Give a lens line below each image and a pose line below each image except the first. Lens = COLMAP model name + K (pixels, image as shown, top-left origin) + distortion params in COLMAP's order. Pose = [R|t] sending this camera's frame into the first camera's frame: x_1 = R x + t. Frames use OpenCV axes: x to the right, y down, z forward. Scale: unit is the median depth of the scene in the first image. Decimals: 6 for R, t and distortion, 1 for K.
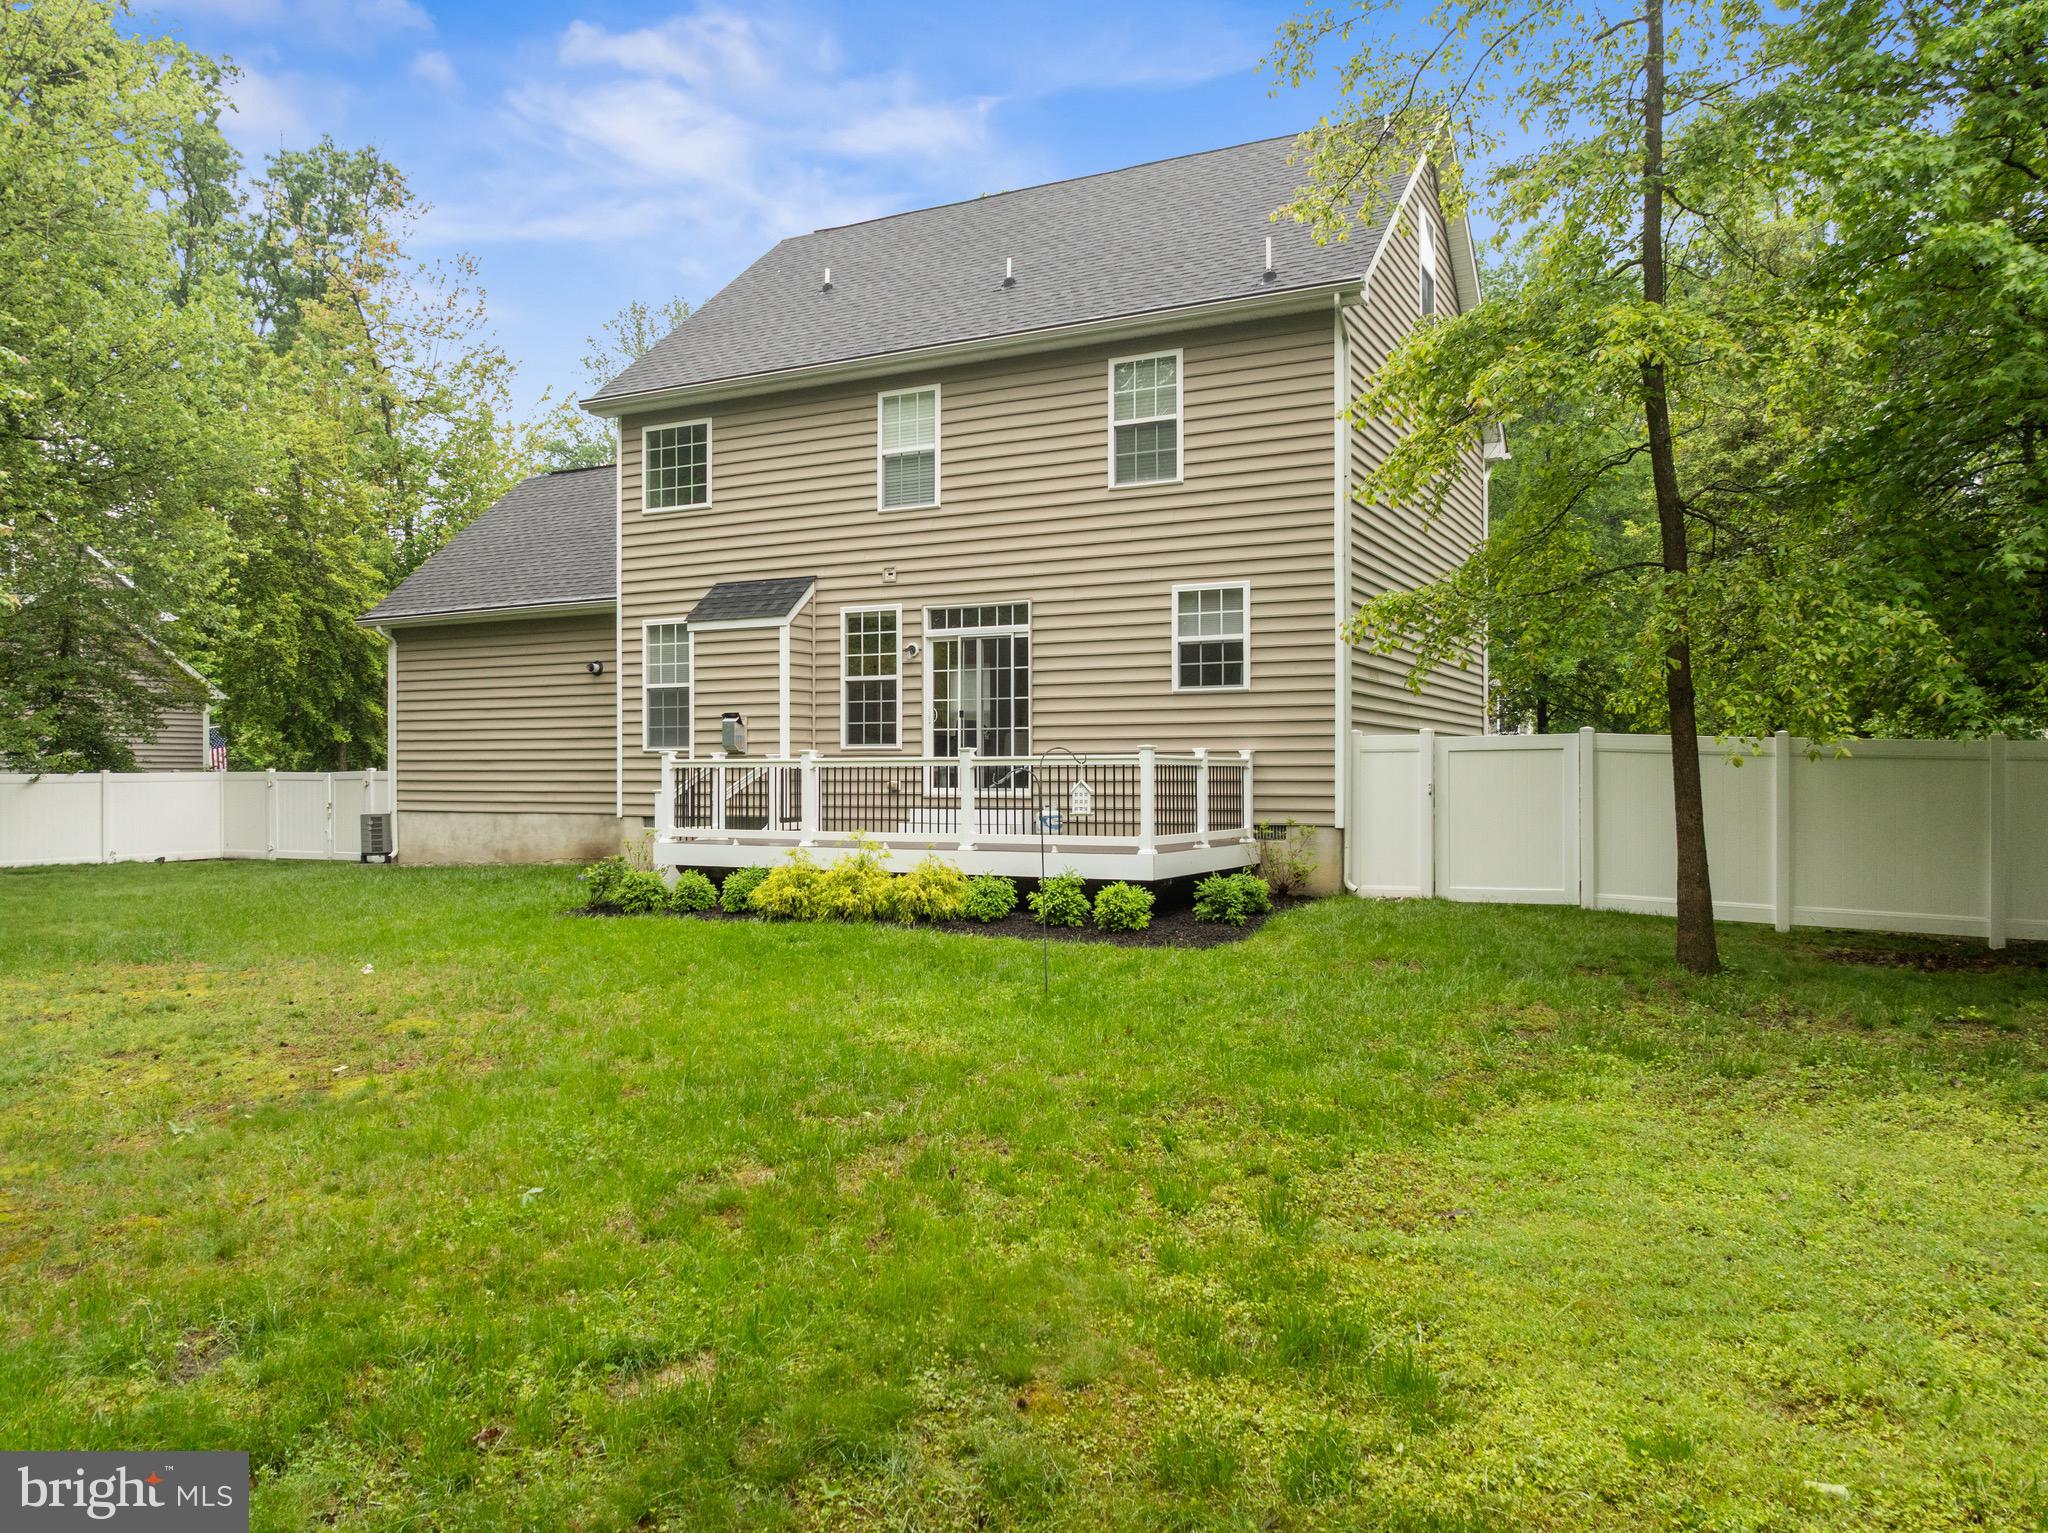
lens RADIAL K [[1459.4, 0, 1034.5], [0, 1459.4, 771.9], [0, 0, 1]] dist [-0.016288, -0.022372]
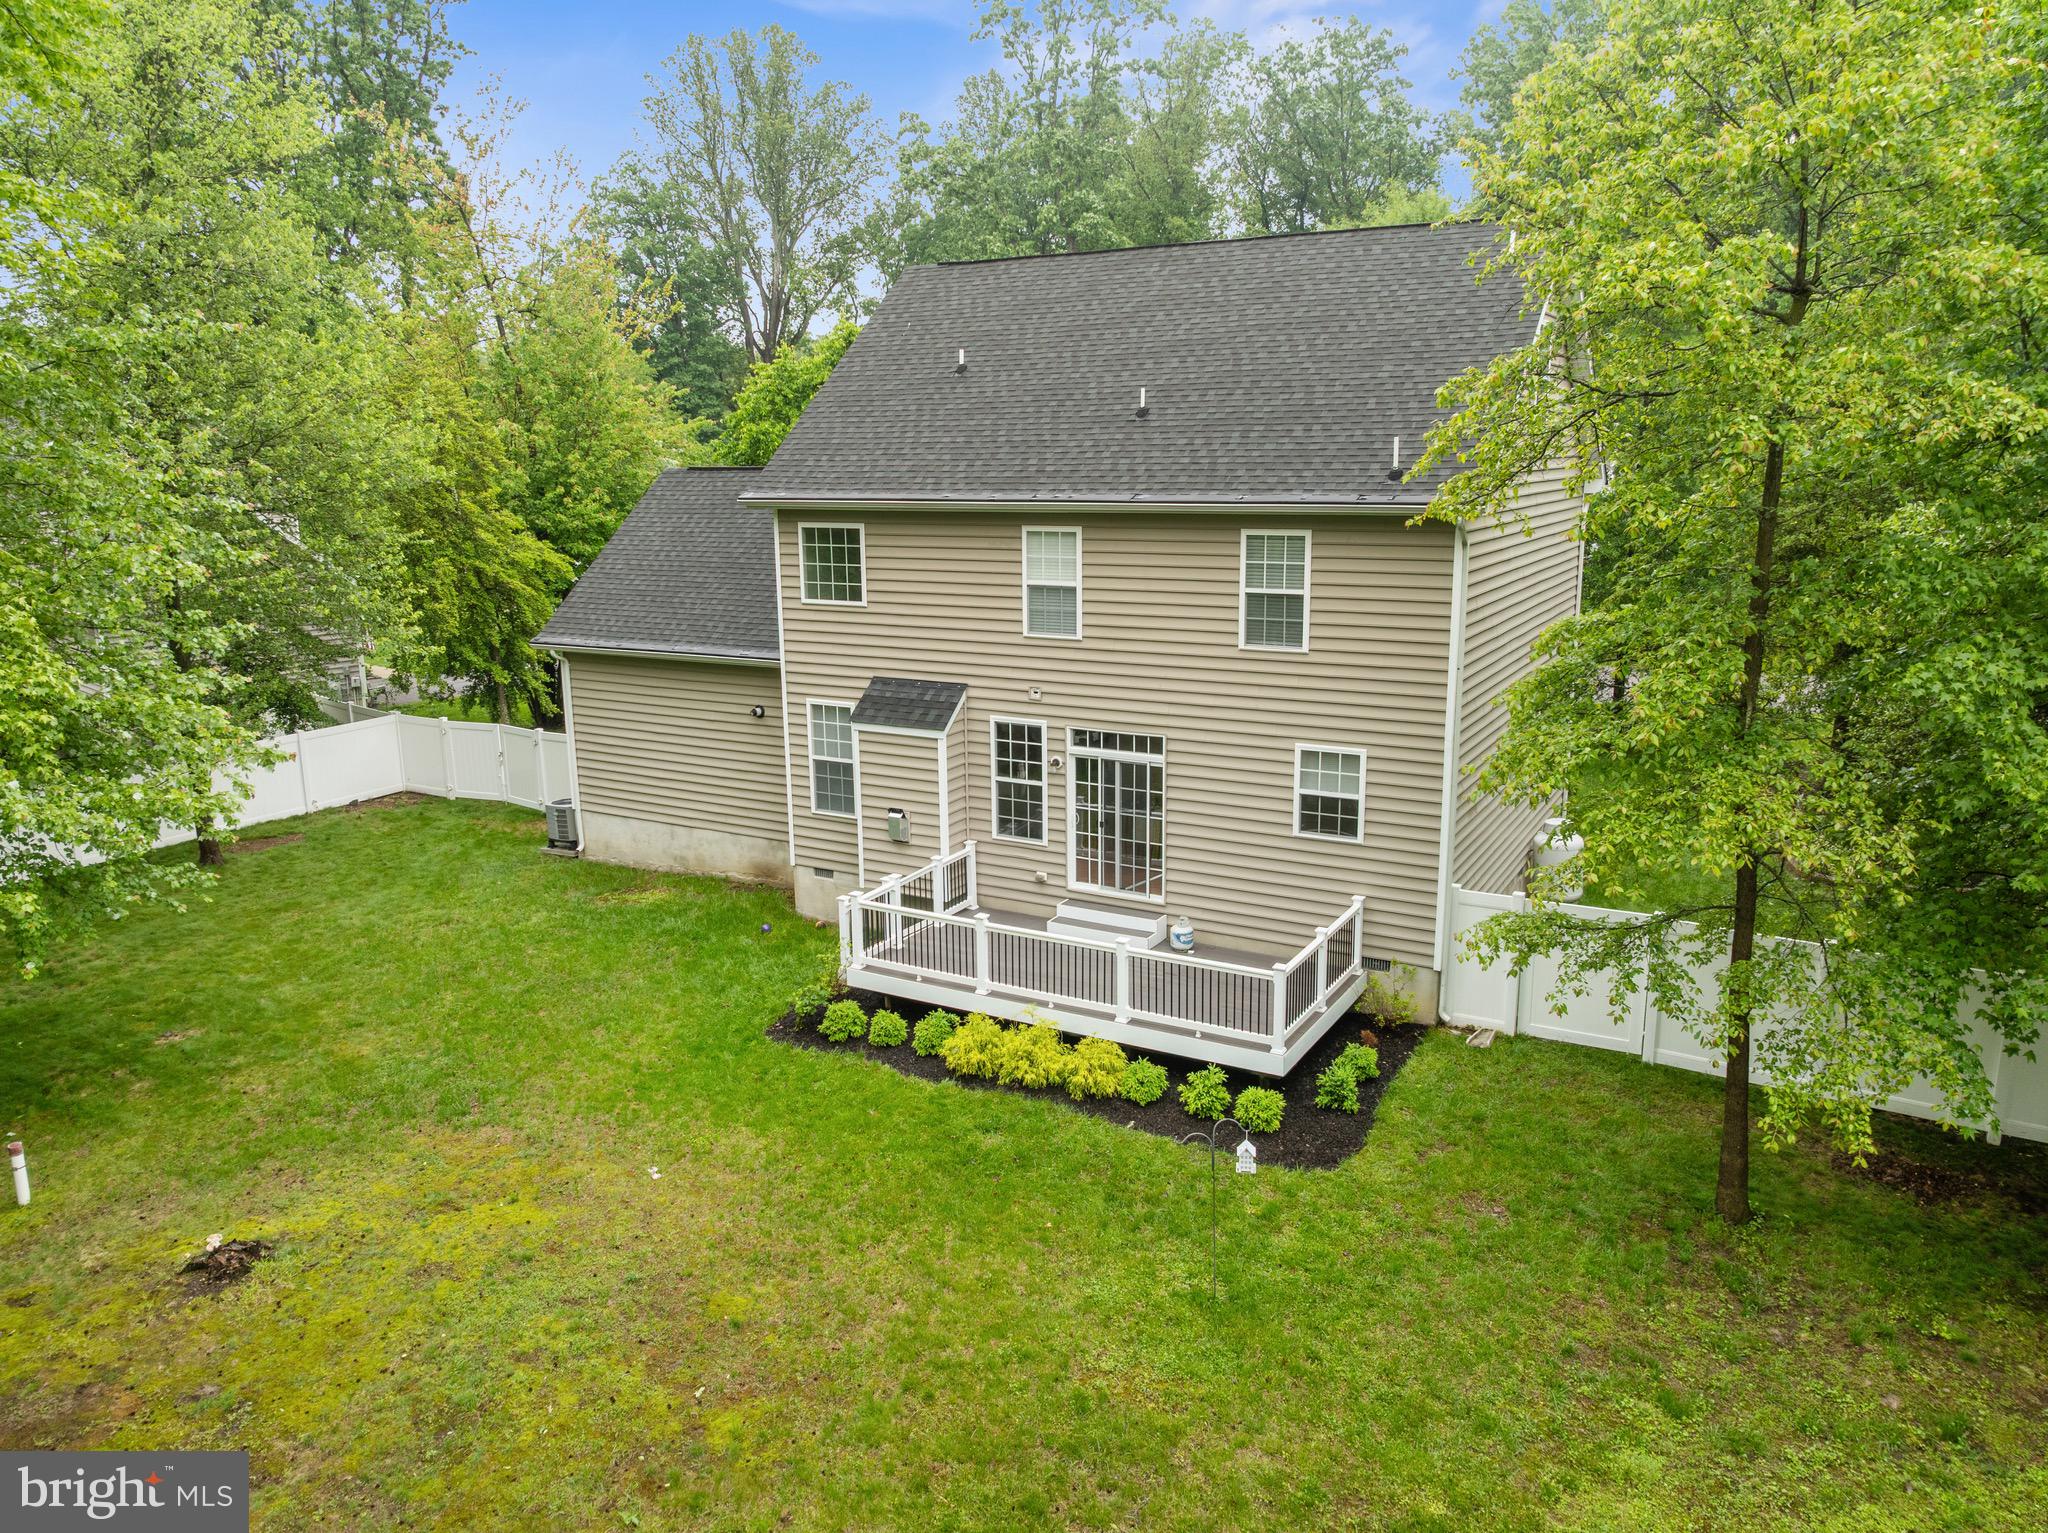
lens RADIAL K [[1459.4, 0, 1023.8], [0, 1459.4, 759.4], [0, 0, 1]] dist [-0.016288, -0.022372]
pose [[0.998650, -0.001499, -0.051918, -0.050634], [0.012442, 0.977385, 0.211100, -0.322137], [0.050427, -0.211461, 0.976085, -0.095659]]
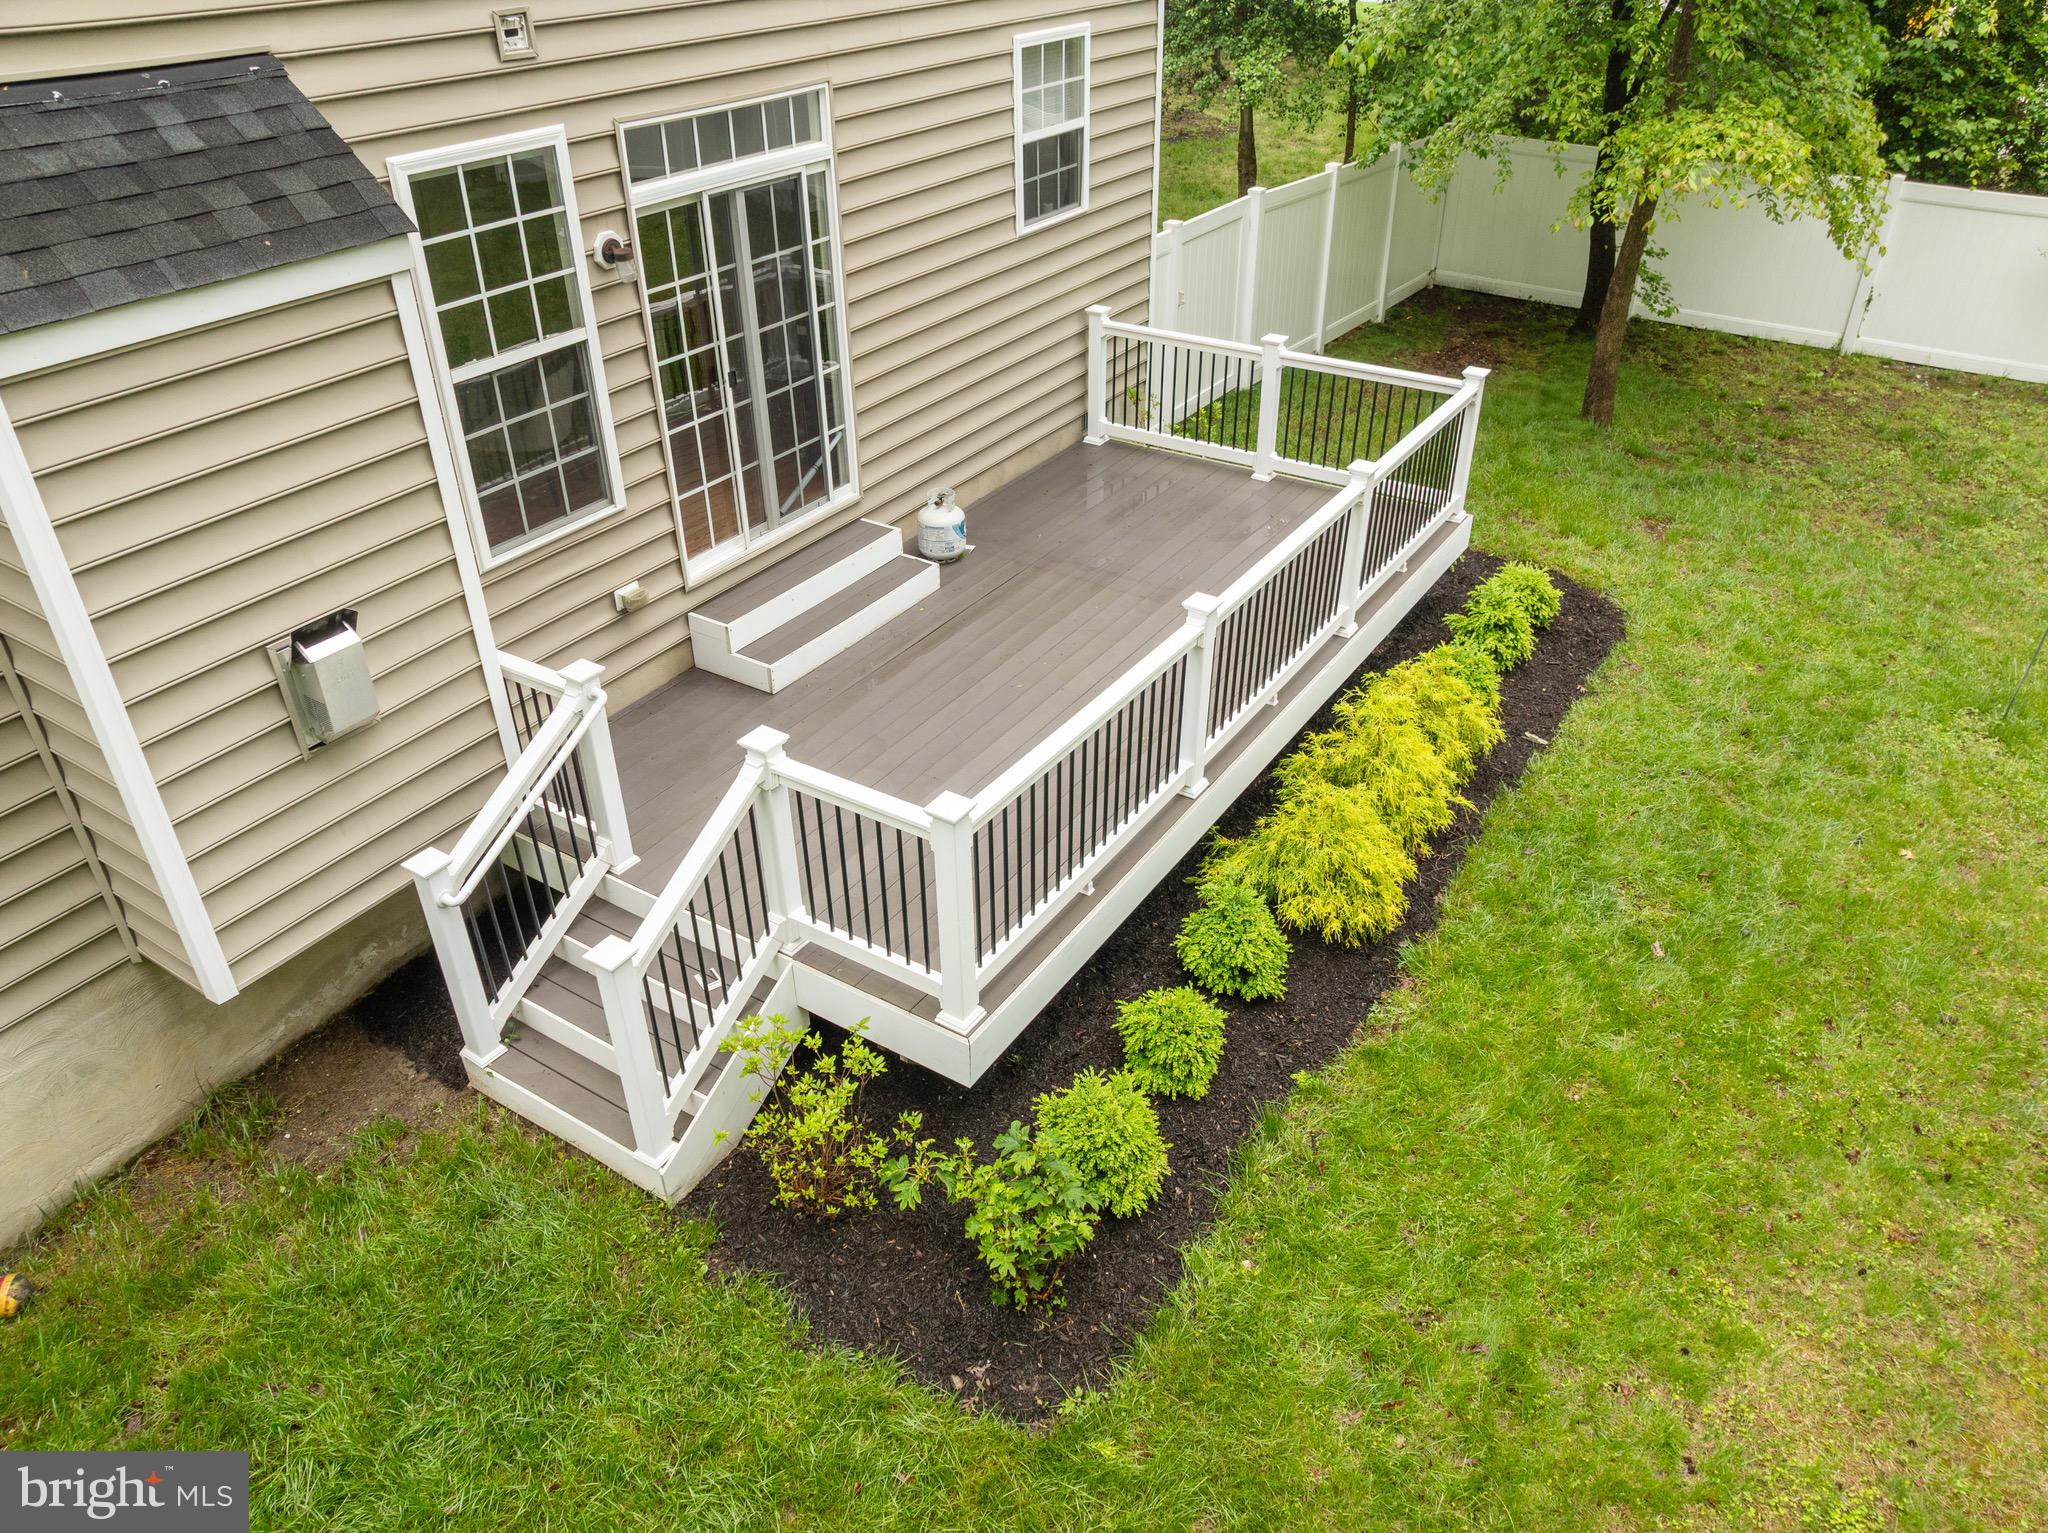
lens RADIAL K [[1459.4, 0, 1038.4], [0, 1459.4, 759.6], [0, 0, 1]] dist [-0.016288, -0.022372]
pose [[0.092541, -0.536110, 0.839060, -0.459697], [0.006850, 0.842999, 0.537872, -0.173812], [-0.995685, -0.044027, 0.081684, 0.849908]]
